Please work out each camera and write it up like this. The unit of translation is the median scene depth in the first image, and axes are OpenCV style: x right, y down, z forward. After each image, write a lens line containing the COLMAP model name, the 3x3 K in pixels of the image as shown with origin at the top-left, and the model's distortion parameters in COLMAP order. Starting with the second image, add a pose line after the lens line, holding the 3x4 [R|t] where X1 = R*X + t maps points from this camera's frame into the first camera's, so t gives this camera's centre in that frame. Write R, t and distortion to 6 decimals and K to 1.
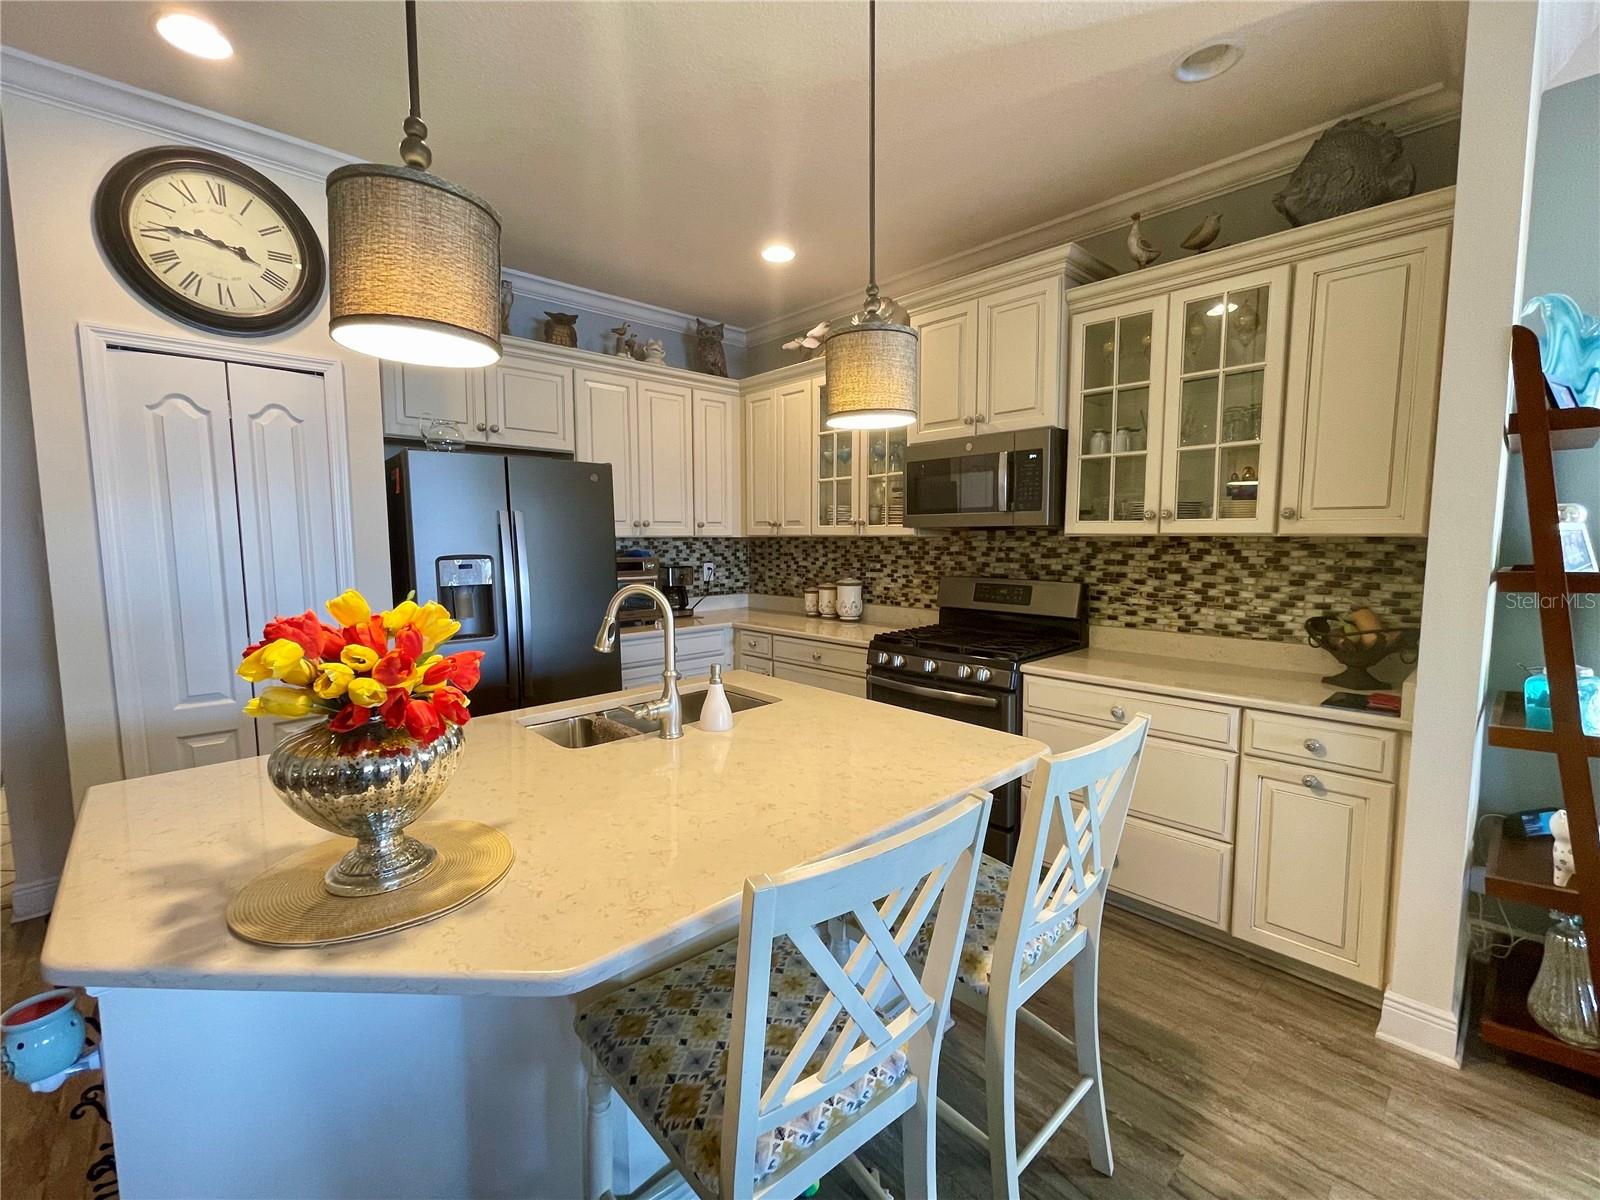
lens RADIAL K [[678.7, 0, 800.0], [0, 678.7, 600.0], [0, 0, 1]] dist [0.000728, -0.000801]
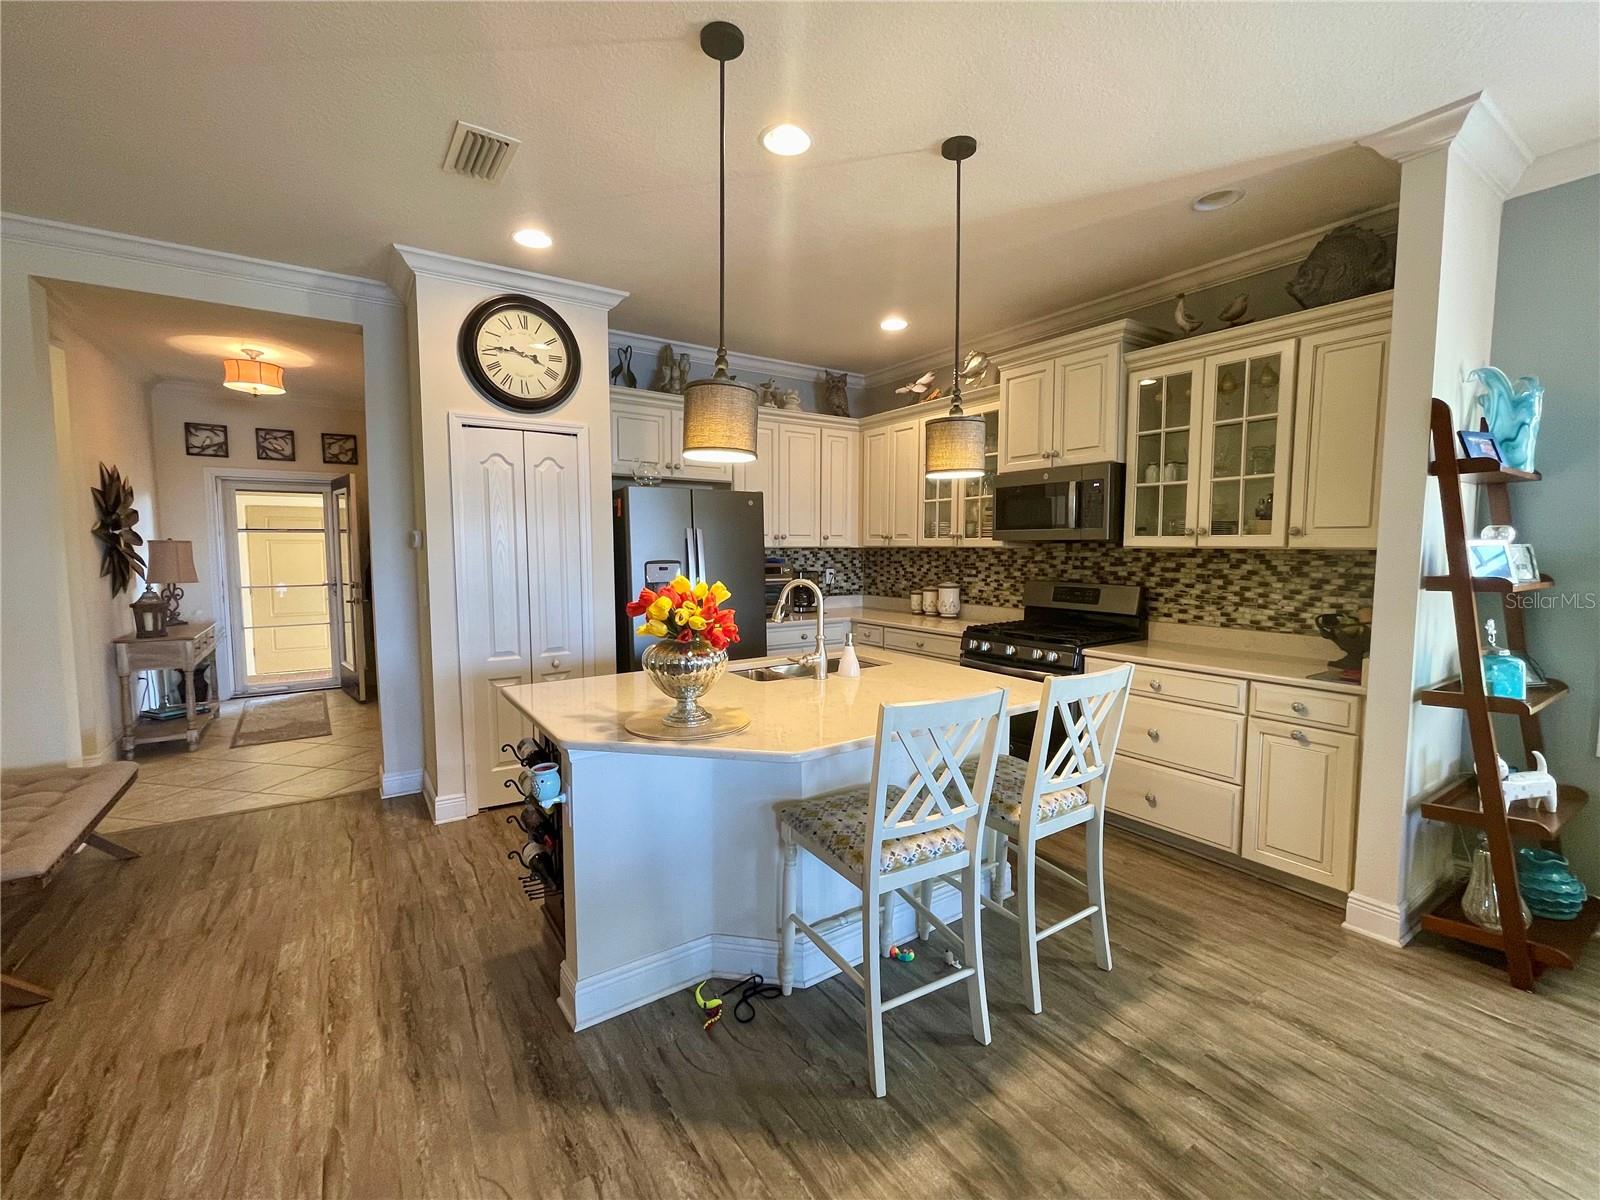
lens RADIAL K [[684.4, 0, 800.0], [0, 684.4, 600.0], [0, 0, 1]] dist [-0.001837, 0.000191]
pose [[0.987850, 0.014819, -0.154699, 0.000148], [-0.016993, 0.999774, -0.012740, 0.027839], [0.154476, 0.015214, 0.987879, -0.337346]]
